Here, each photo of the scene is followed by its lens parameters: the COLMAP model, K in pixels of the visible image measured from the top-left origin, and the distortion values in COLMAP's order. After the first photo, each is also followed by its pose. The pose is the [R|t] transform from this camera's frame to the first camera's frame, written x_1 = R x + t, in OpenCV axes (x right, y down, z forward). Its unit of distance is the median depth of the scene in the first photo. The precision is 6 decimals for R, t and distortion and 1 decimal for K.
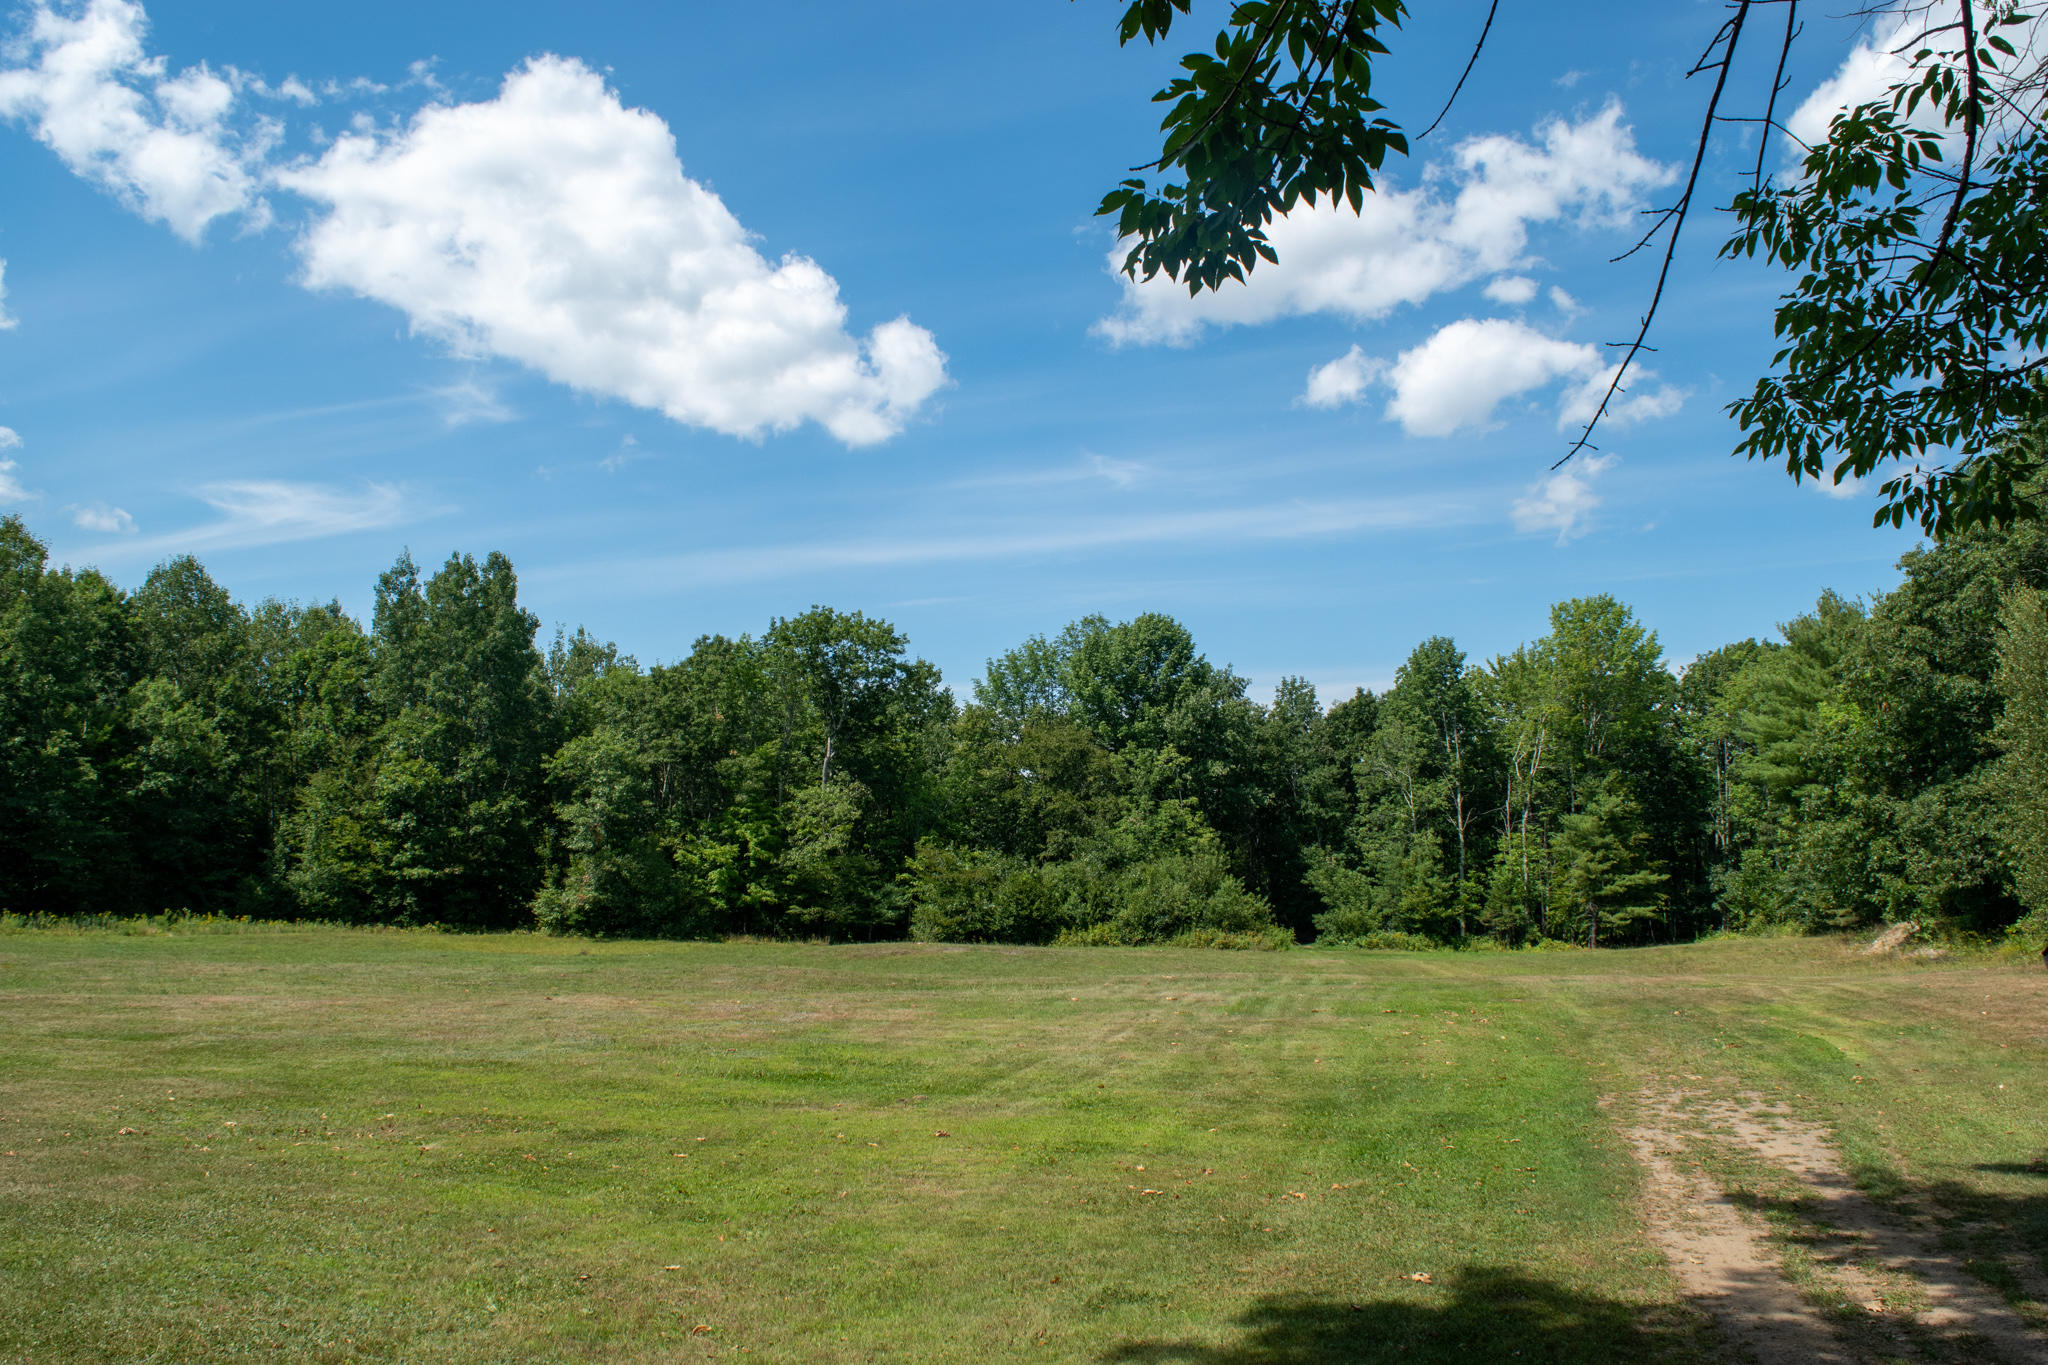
lens RADIAL K [[1610.2, 0, 1024.0], [0, 1610.2, 682.5], [0, 0, 1]] dist [-0.093832, 0.020772]
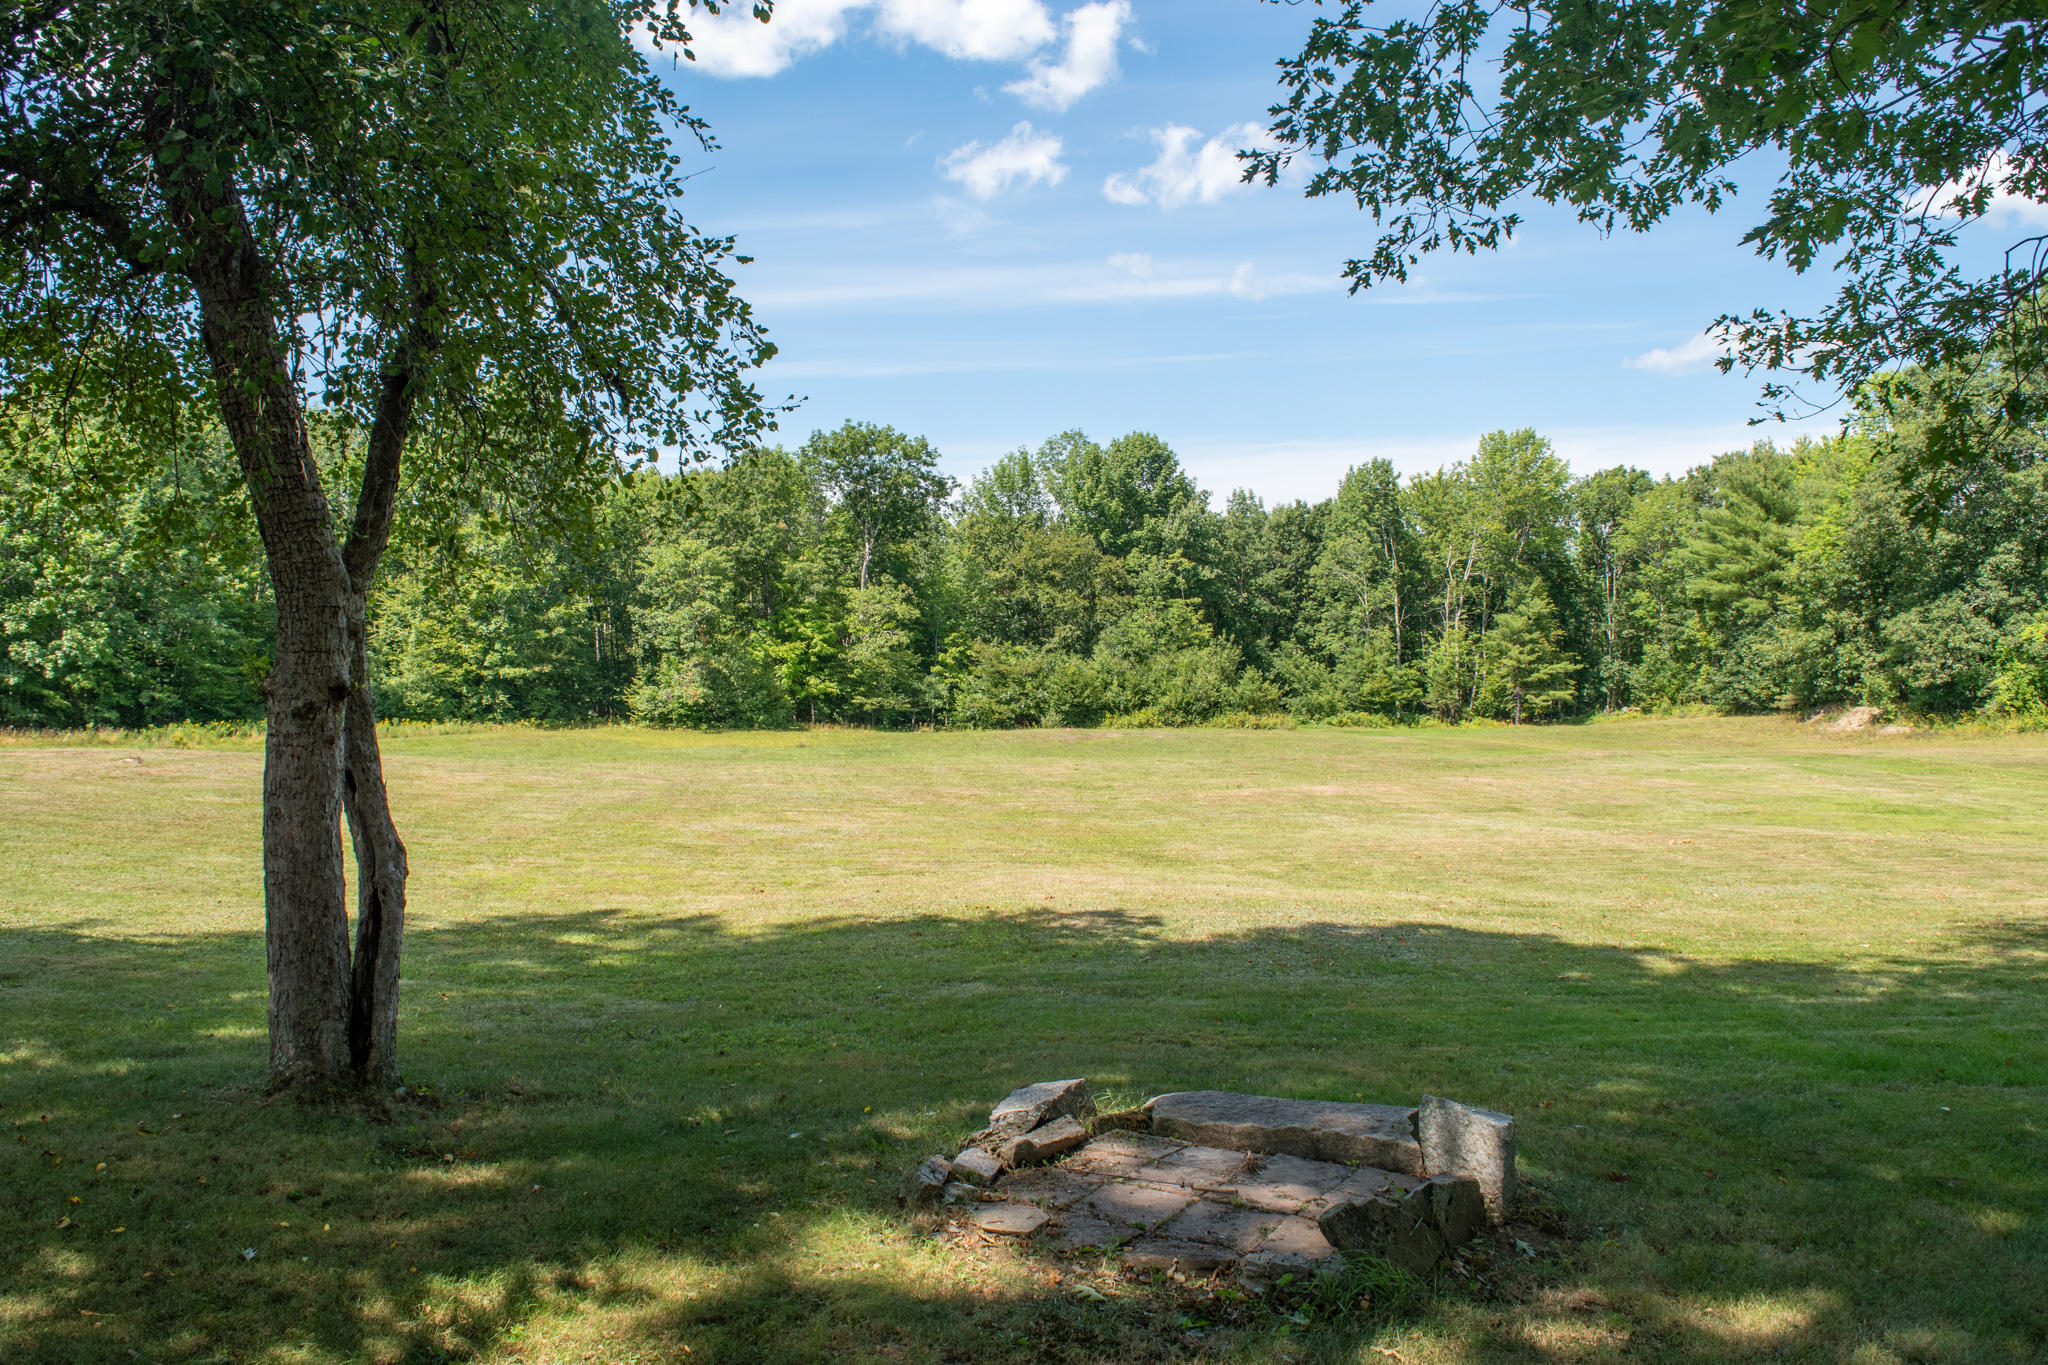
lens RADIAL K [[1610.2, 0, 1024.0], [0, 1610.2, 682.5], [0, 0, 1]] dist [-0.093832, 0.020772]
pose [[0.978275, -0.010899, 0.207026, -0.263769], [-0.017978, 0.990395, 0.137091, -0.025071], [-0.206532, -0.137835, 0.968683, -0.099611]]
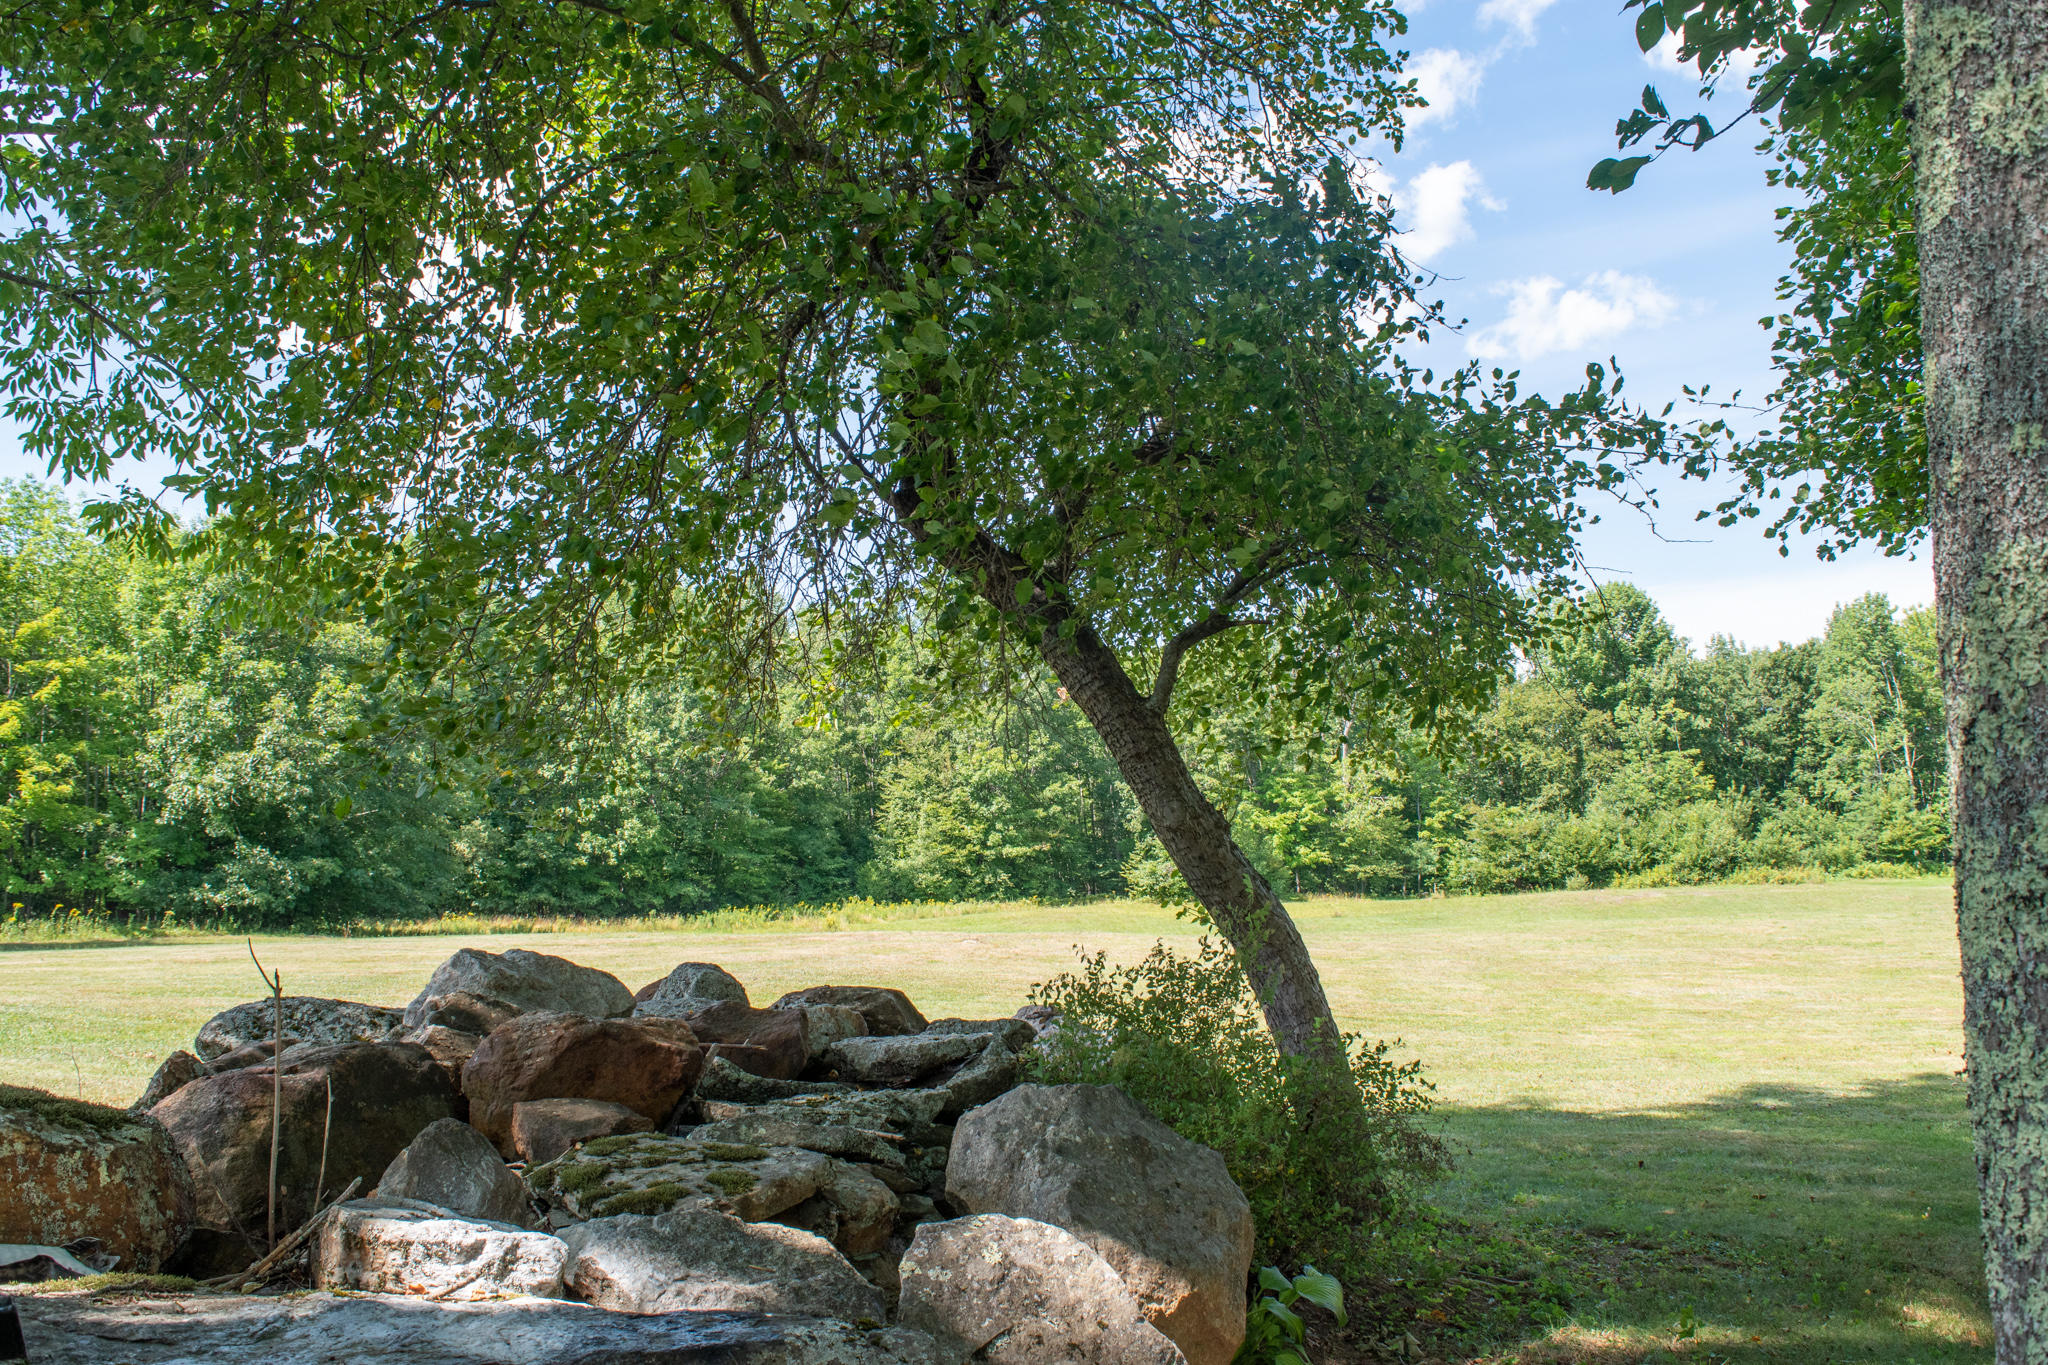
lens RADIAL K [[1610.2, 0, 1024.0], [0, 1610.2, 682.5], [0, 0, 1]] dist [-0.093832, 0.020772]
pose [[0.999002, -0.042772, -0.012870, -0.349958], [0.043117, 0.998681, 0.027862, -0.024921], [0.011661, -0.028389, 0.999529, -0.089085]]
